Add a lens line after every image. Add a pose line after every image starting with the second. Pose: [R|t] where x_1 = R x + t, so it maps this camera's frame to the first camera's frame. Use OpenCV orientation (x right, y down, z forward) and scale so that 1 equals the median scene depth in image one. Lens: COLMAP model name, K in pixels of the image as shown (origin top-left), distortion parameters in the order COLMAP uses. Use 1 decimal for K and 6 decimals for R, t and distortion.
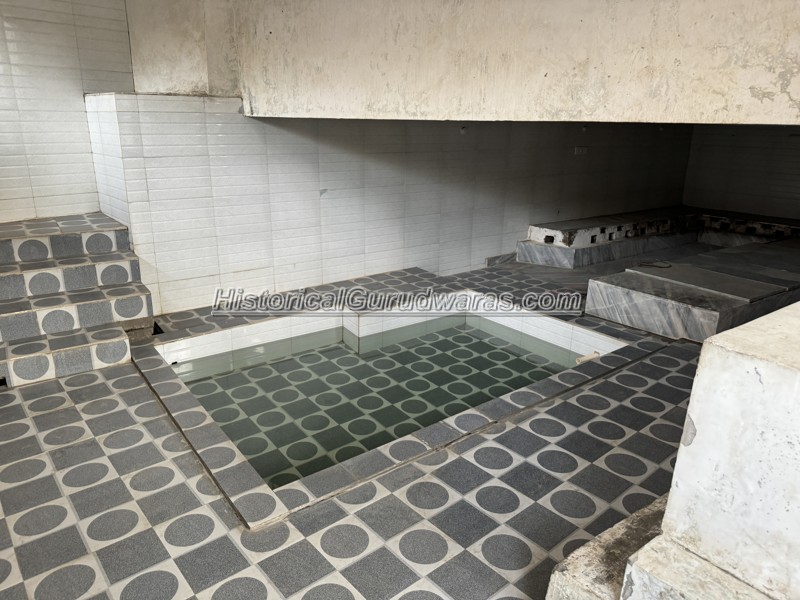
lens RADIAL K [[572.7, 0, 399.4], [0, 572.7, 303.9], [0, 0, 1]] dist [0.126094, -0.173717]
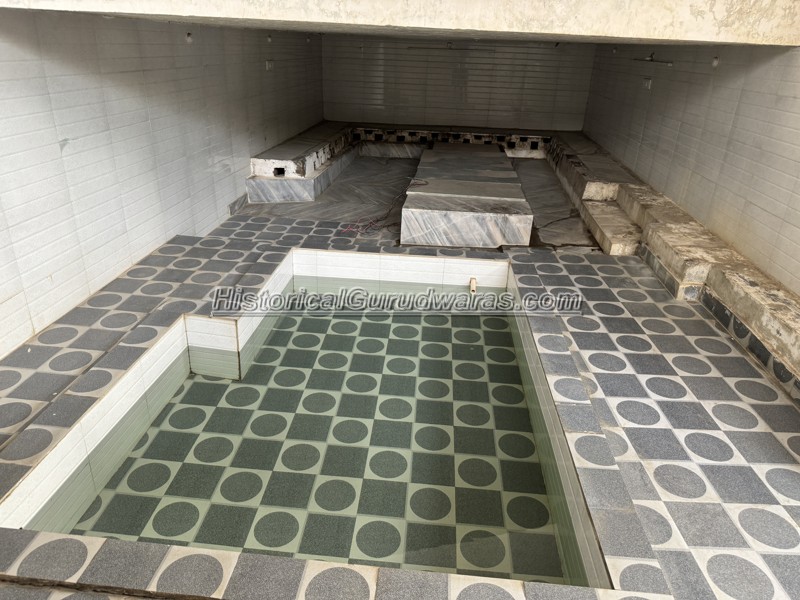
lens RADIAL K [[572.7, 0, 399.4], [0, 572.7, 303.9], [0, 0, 1]] dist [0.126094, -0.173717]
pose [[0.652069, -0.303715, 0.694668, -0.402759], [0.204734, 0.952754, 0.224374, -0.111605], [-0.729993, -0.004085, 0.683442, 0.372470]]
